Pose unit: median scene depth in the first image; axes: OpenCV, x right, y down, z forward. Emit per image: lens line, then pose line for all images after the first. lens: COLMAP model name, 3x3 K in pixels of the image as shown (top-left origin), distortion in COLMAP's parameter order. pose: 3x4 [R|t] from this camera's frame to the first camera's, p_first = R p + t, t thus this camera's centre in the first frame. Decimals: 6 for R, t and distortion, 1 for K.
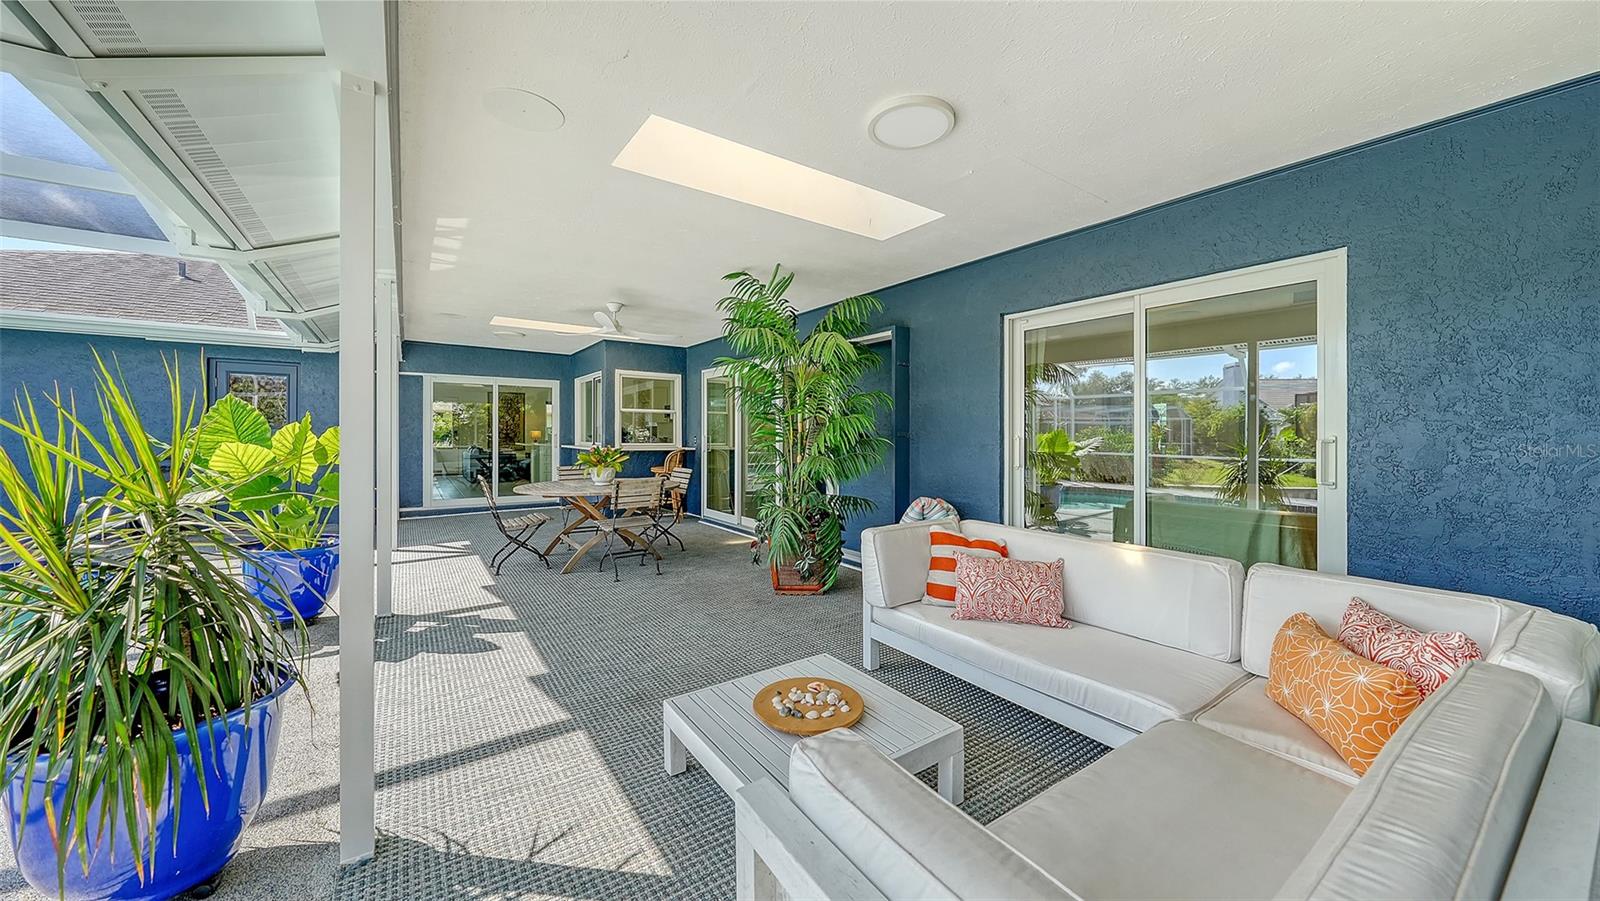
lens RADIAL K [[549.8, 0, 812.8], [0, 549.8, 437.4], [0, 0, 1]] dist [-0.008021, 0.000860]
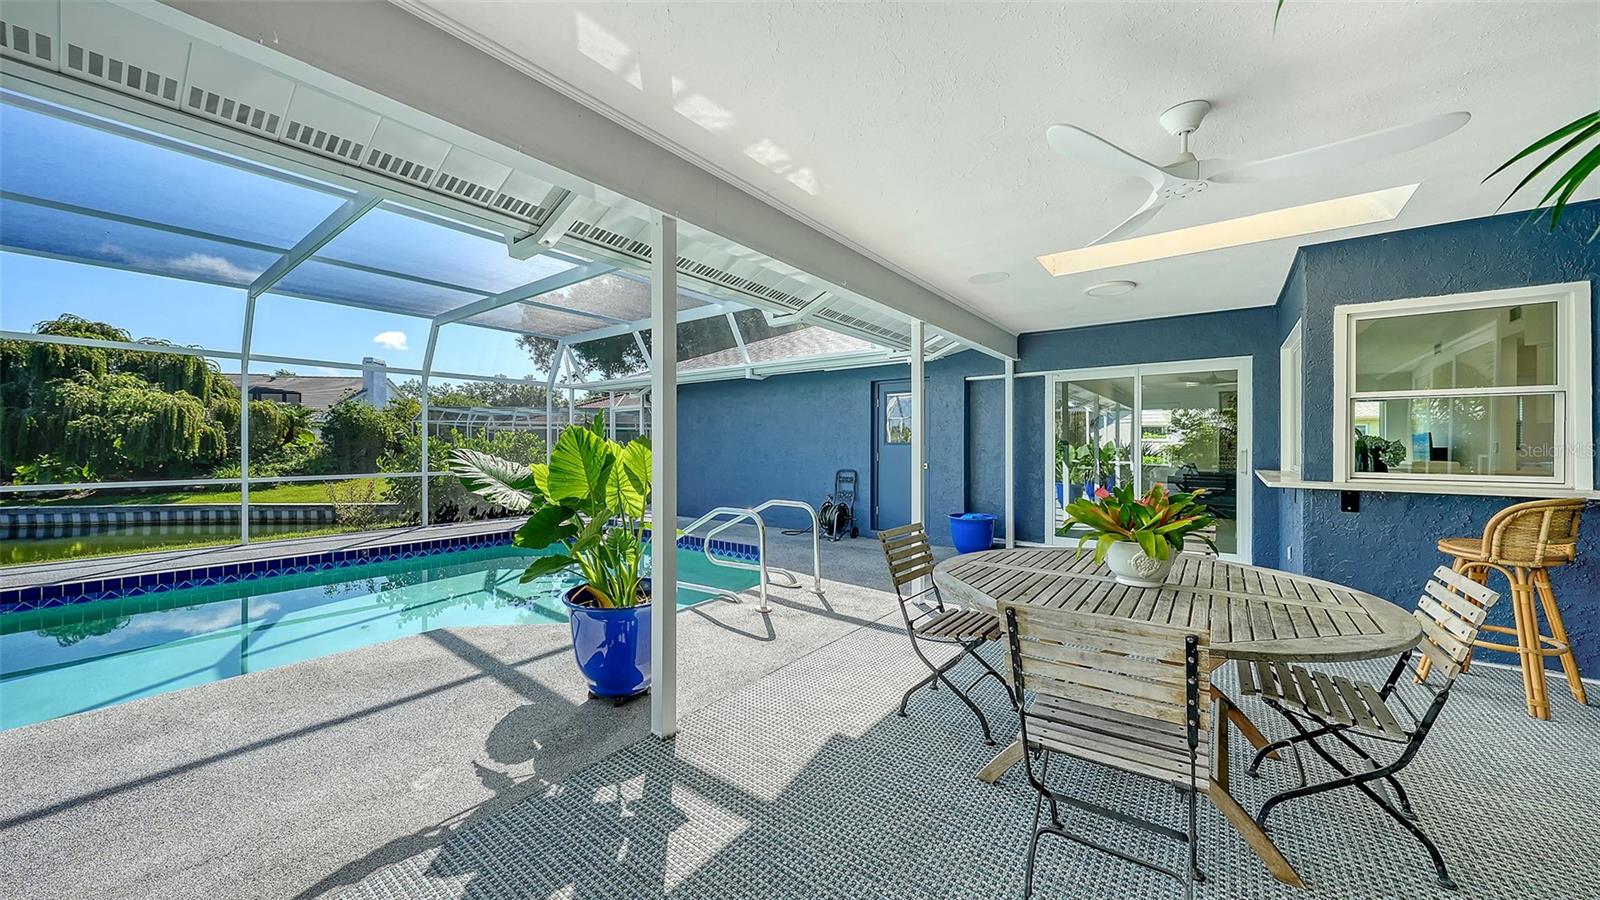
lens RADIAL K [[561.5, 0, 806.9], [0, 561.5, 445.4], [0, 0, 1]] dist [0.003249, -0.000893]
pose [[0.281673, -0.005250, -0.959496, -0.079735], [-0.004447, 0.999967, -0.006777, -0.011329], [0.959500, 0.006175, 0.281640, 0.864205]]
